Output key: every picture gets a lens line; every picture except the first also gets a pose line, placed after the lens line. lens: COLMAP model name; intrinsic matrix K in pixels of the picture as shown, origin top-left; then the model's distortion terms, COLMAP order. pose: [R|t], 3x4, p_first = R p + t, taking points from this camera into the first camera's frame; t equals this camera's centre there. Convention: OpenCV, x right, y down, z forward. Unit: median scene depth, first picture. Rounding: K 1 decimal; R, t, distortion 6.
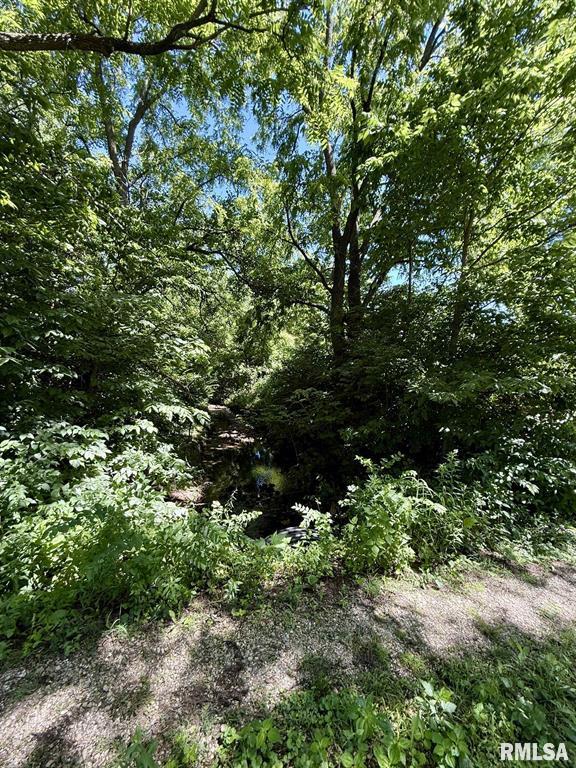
lens RADIAL K [[306.4, 0, 287.6], [0, 306.4, 383.8], [0, 0, 1]] dist [-0.003301, 0.000210]
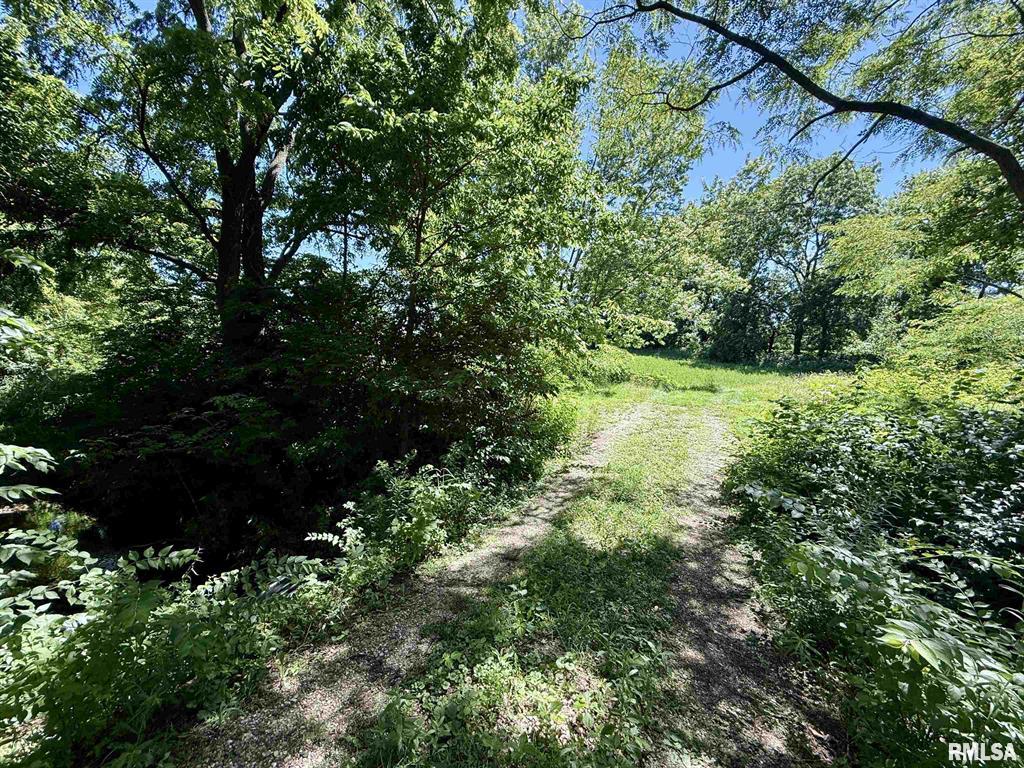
lens RADIAL K [[408.6, 0, 512.7], [0, 408.6, 381.9], [0, 0, 1]] dist [-0.003301, 0.000210]
pose [[0.627918, -0.029456, 0.777722, -0.431117], [0.030915, 0.999439, 0.012893, -0.011532], [-0.777665, 0.015947, 0.628477, -0.108414]]
